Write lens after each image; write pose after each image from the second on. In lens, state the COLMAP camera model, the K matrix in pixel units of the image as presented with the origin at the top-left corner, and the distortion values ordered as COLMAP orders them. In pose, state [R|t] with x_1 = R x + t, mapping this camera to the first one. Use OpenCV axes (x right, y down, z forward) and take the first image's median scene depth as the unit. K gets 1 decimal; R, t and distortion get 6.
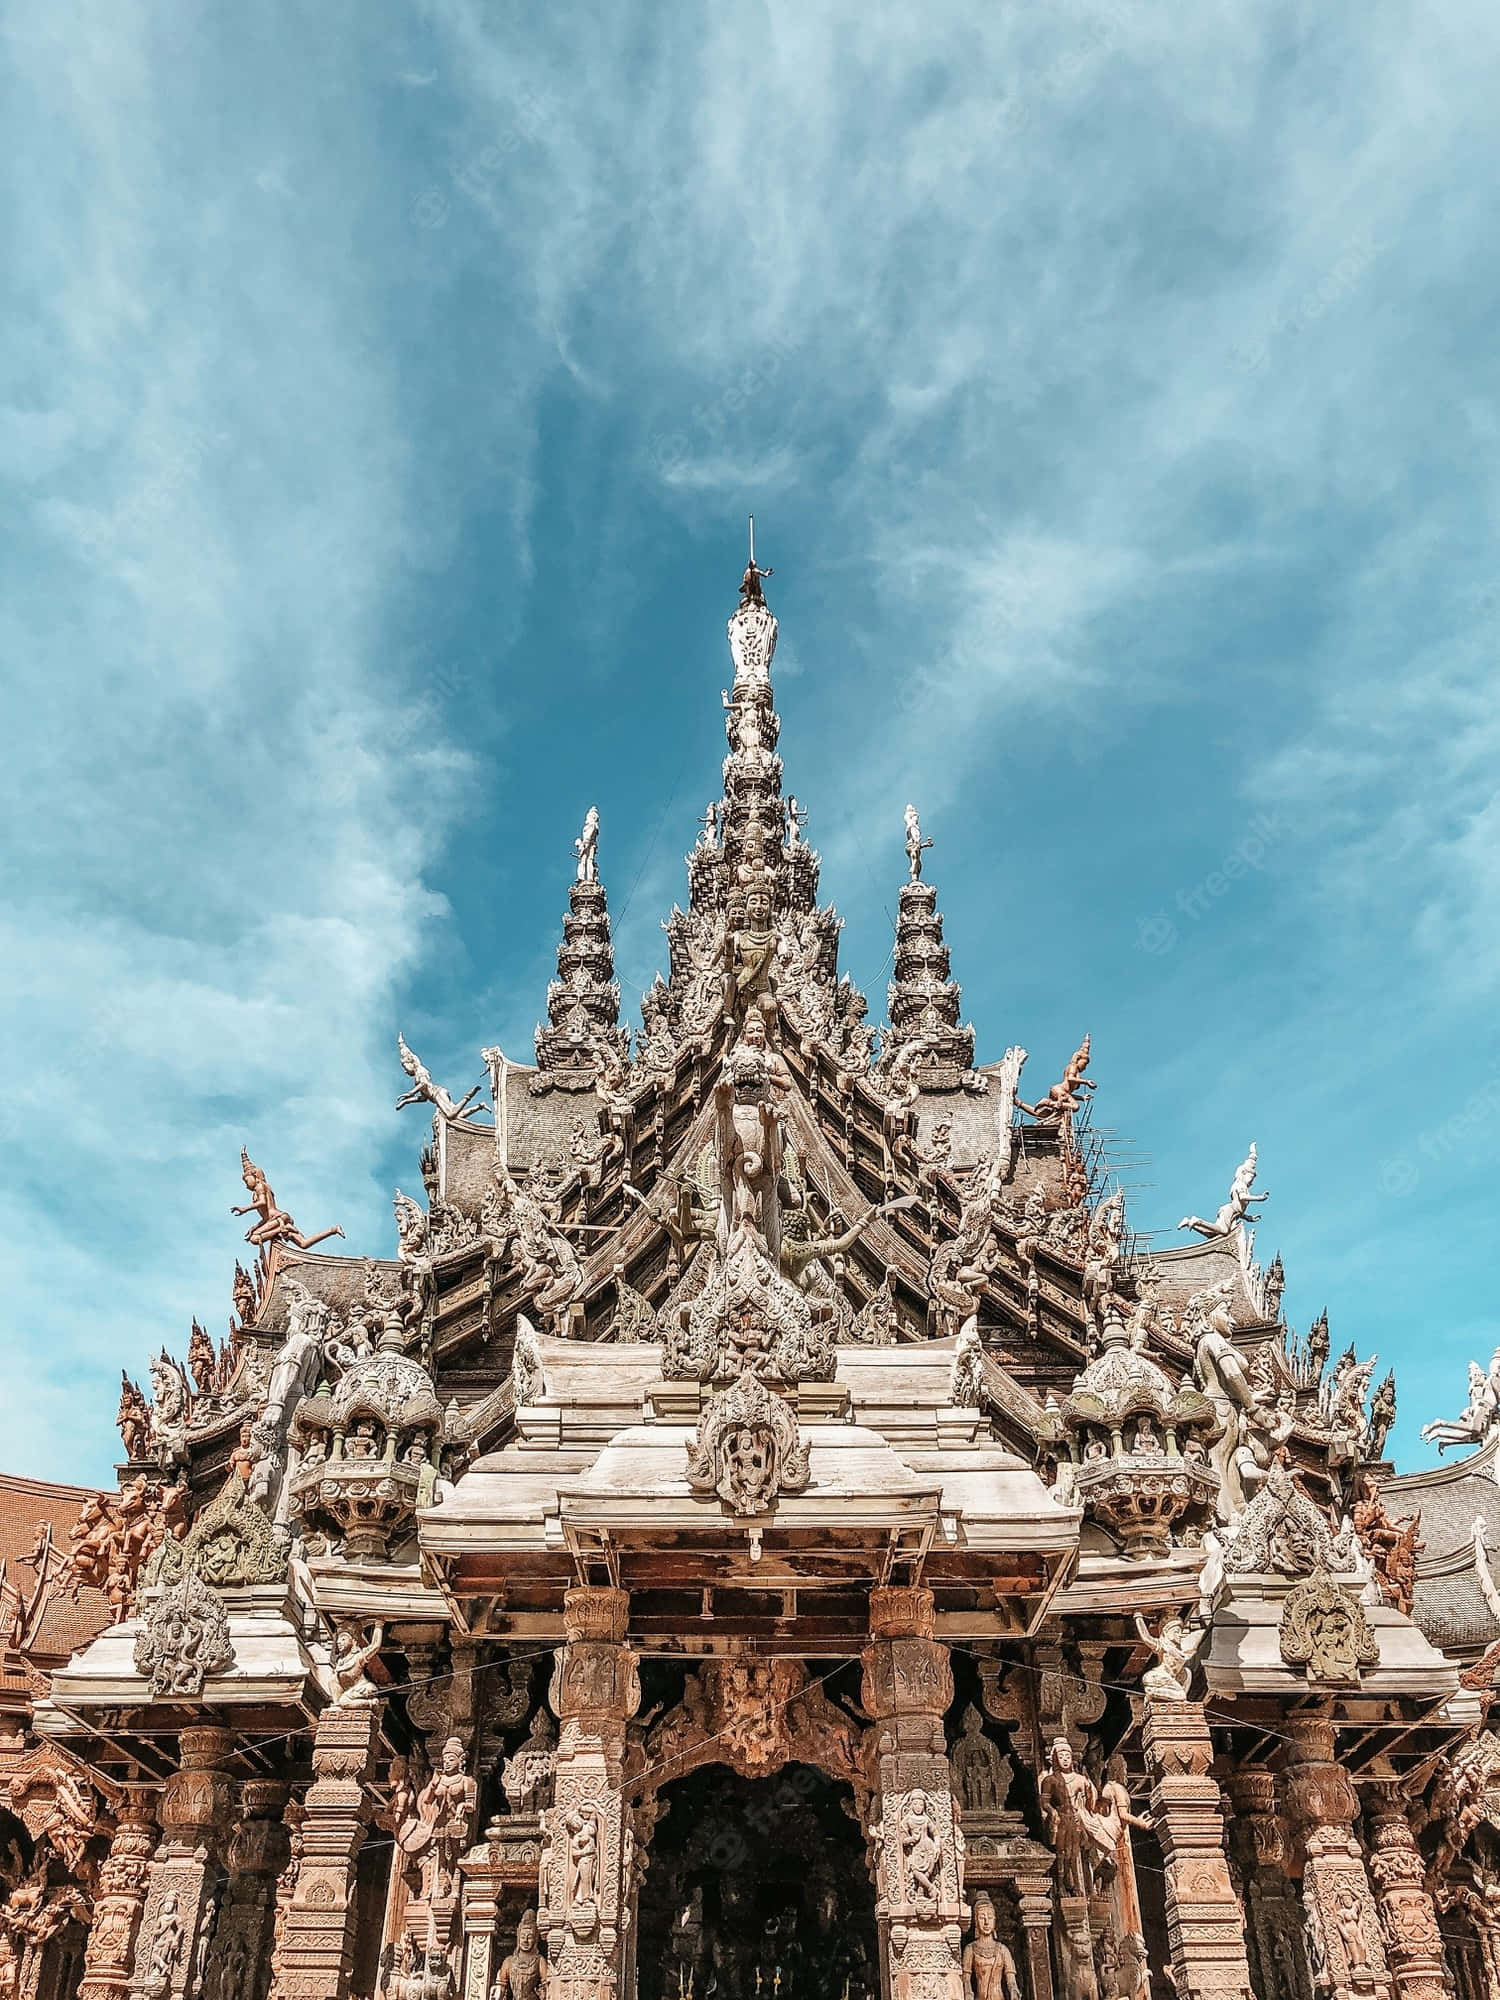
lens RADIAL K [[1637.7, 0, 743.0], [0, 1637.7, 1001.4], [0, 0, 1]] dist [-0.003473, 0.001710]
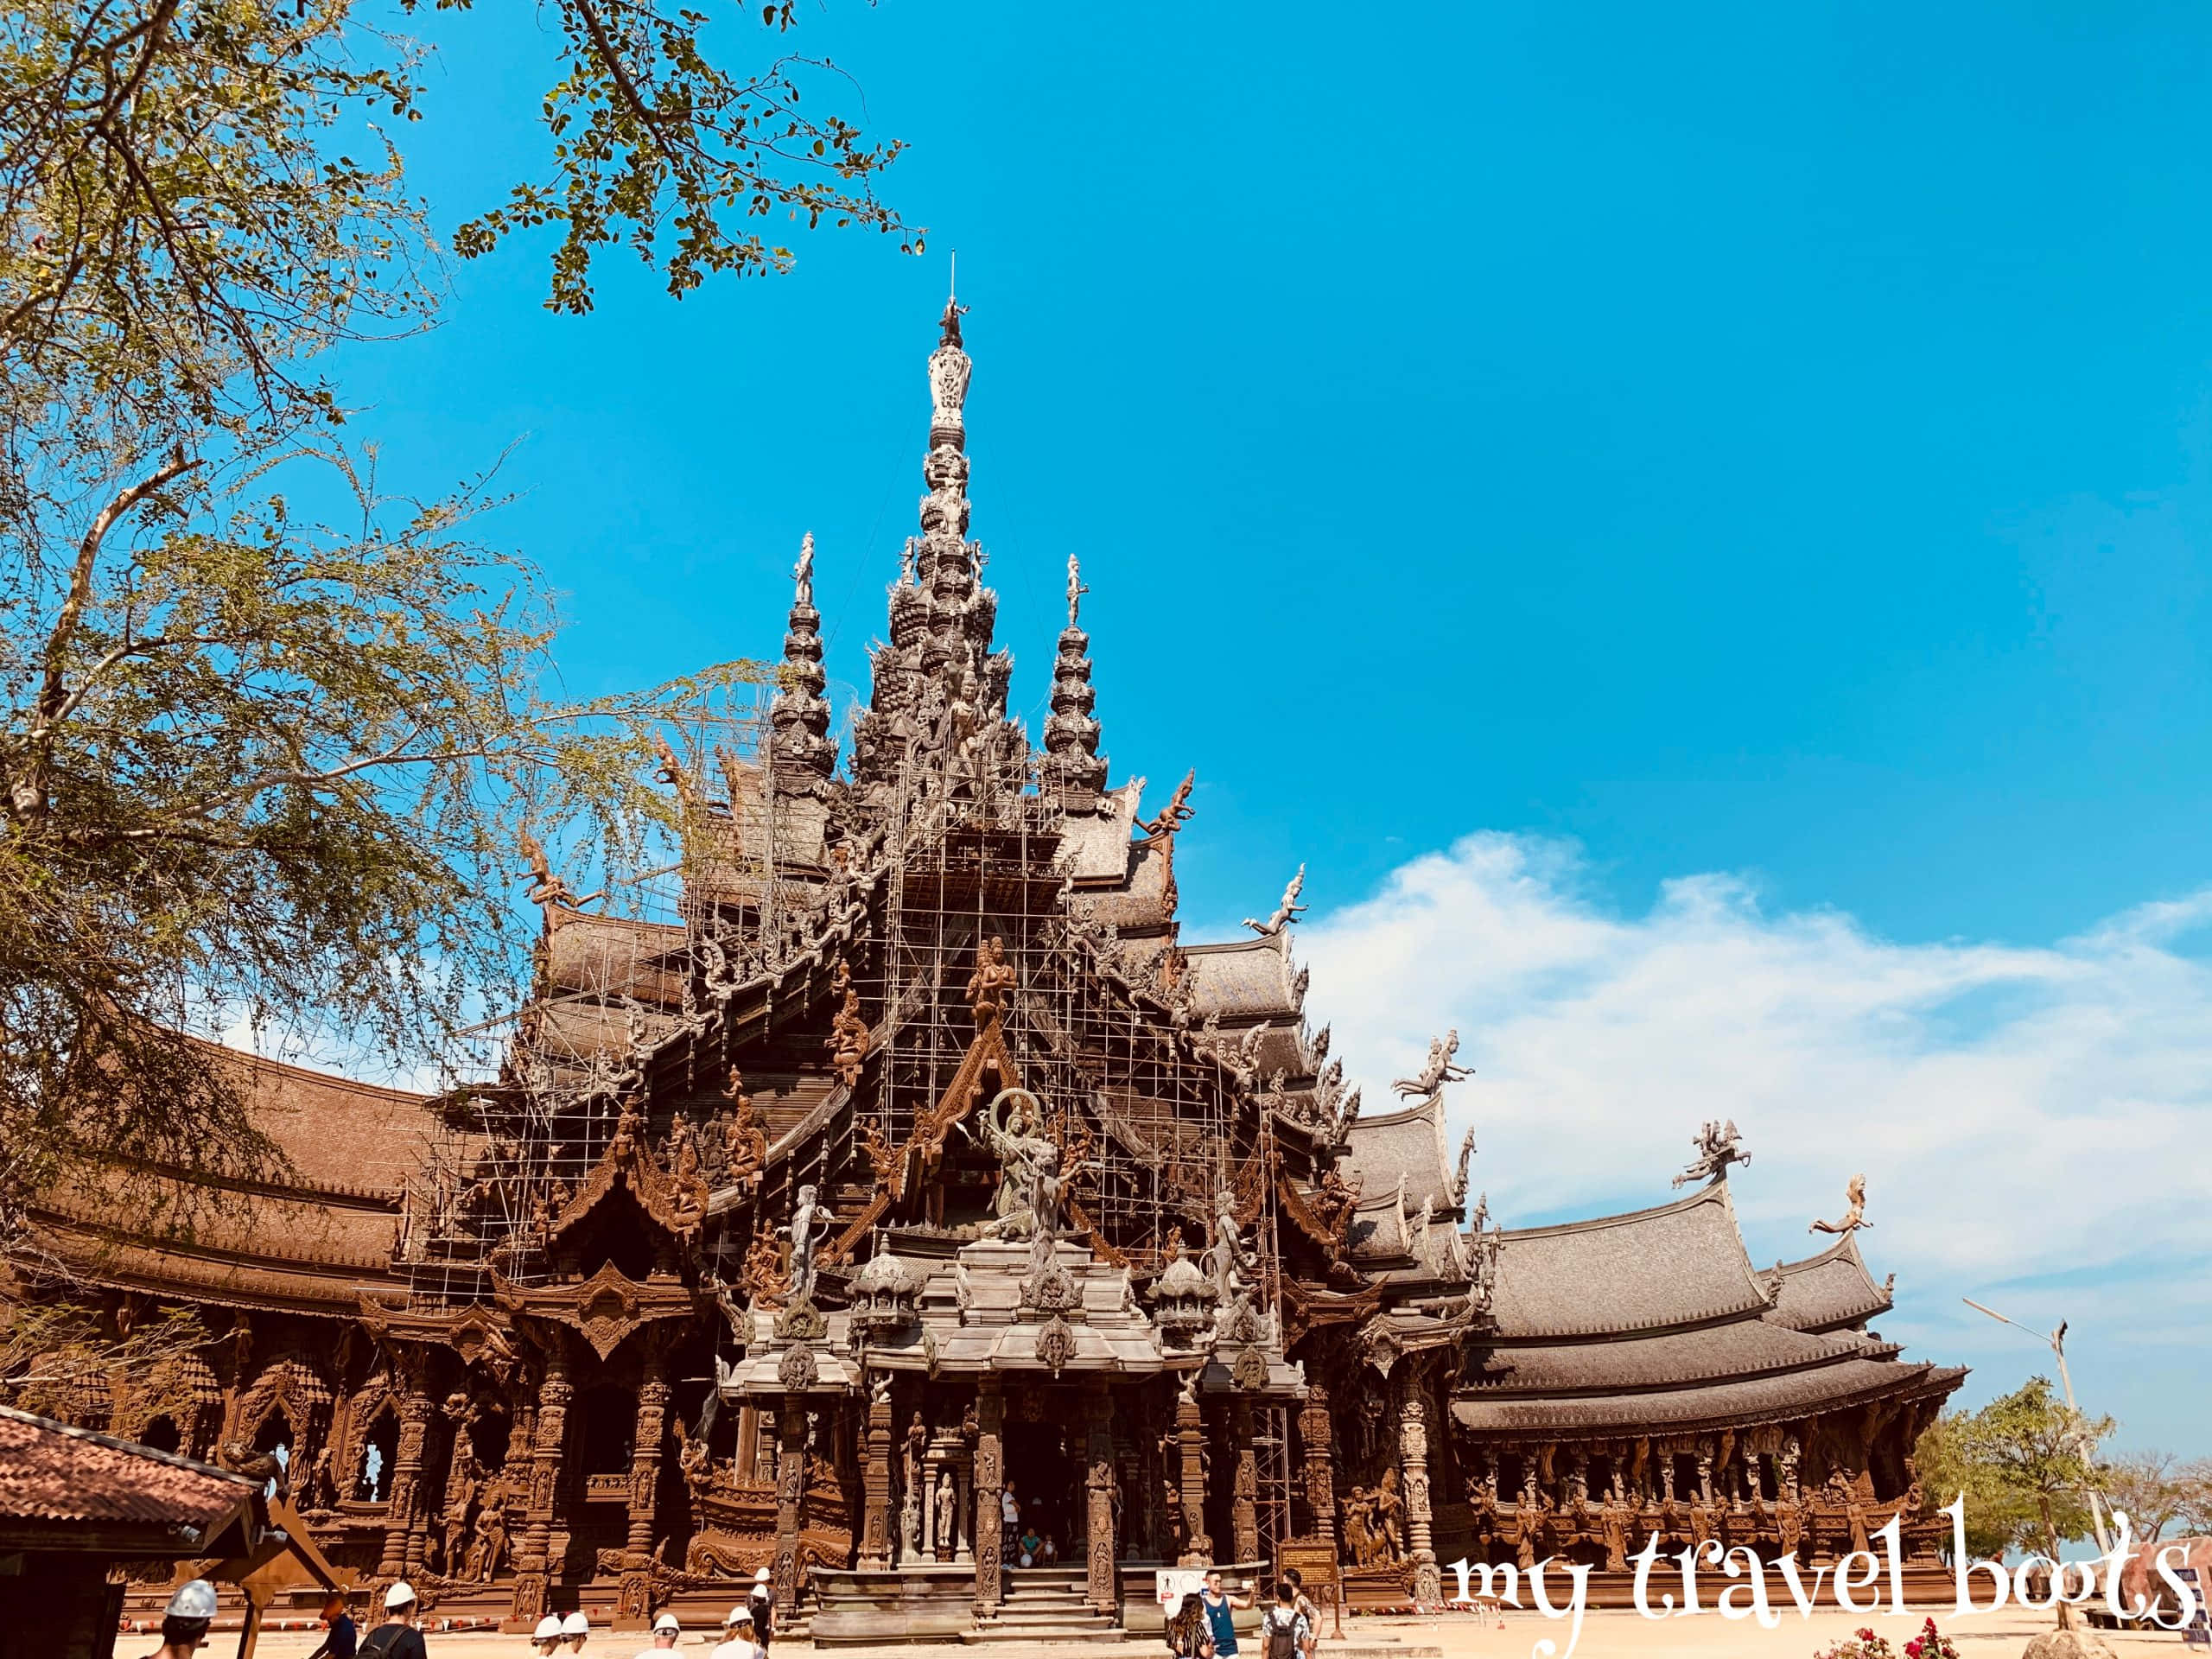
lens RADIAL K [[1724.0, 0, 1104.3], [0, 1724.0, 839.0], [0, 0, 1]] dist [0.055241, -0.007703]
pose [[0.983975, 0.057202, 0.168882, -0.110901], [-0.096596, 0.967128, 0.235231, -0.304357], [-0.149874, -0.247774, 0.957155, -0.400728]]
